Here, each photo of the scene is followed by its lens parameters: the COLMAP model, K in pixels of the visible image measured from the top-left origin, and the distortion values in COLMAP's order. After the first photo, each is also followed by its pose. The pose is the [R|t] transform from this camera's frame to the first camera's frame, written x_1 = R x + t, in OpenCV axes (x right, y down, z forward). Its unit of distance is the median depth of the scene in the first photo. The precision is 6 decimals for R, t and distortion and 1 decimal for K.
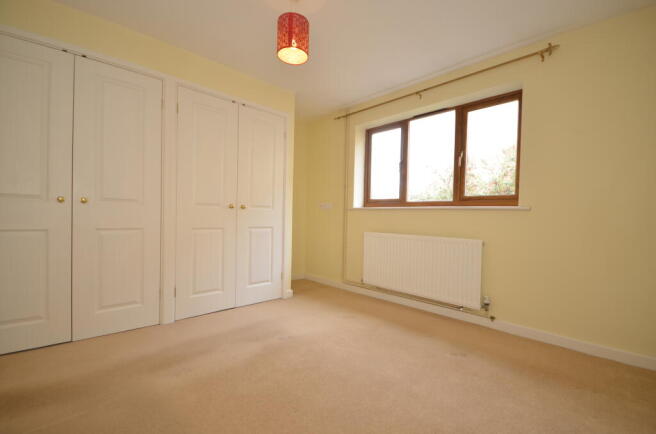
lens RADIAL K [[294.5, 0, 328.0], [0, 294.5, 217.0], [0, 0, 1]] dist [0.000111, 0.000083]
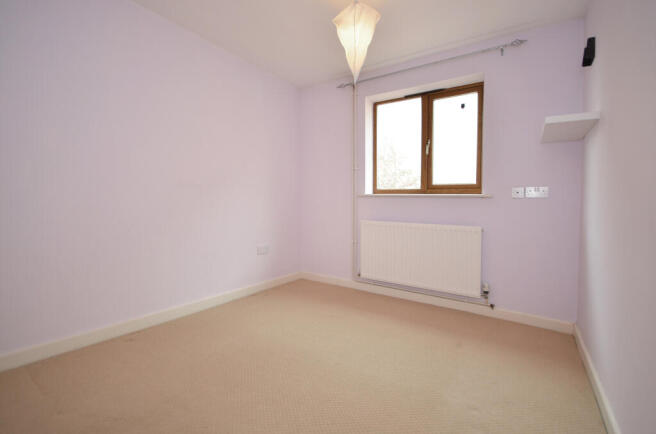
lens RADIAL K [[288.9, 0, 328.0], [0, 288.9, 217.0], [0, 0, 1]] dist [0.001636, 0.000085]
pose [[0.970722, -0.016504, 0.239636, -0.135094], [0.007698, 0.999262, 0.037639, 0.002131], [-0.240080, -0.034692, 0.970133, 0.129400]]
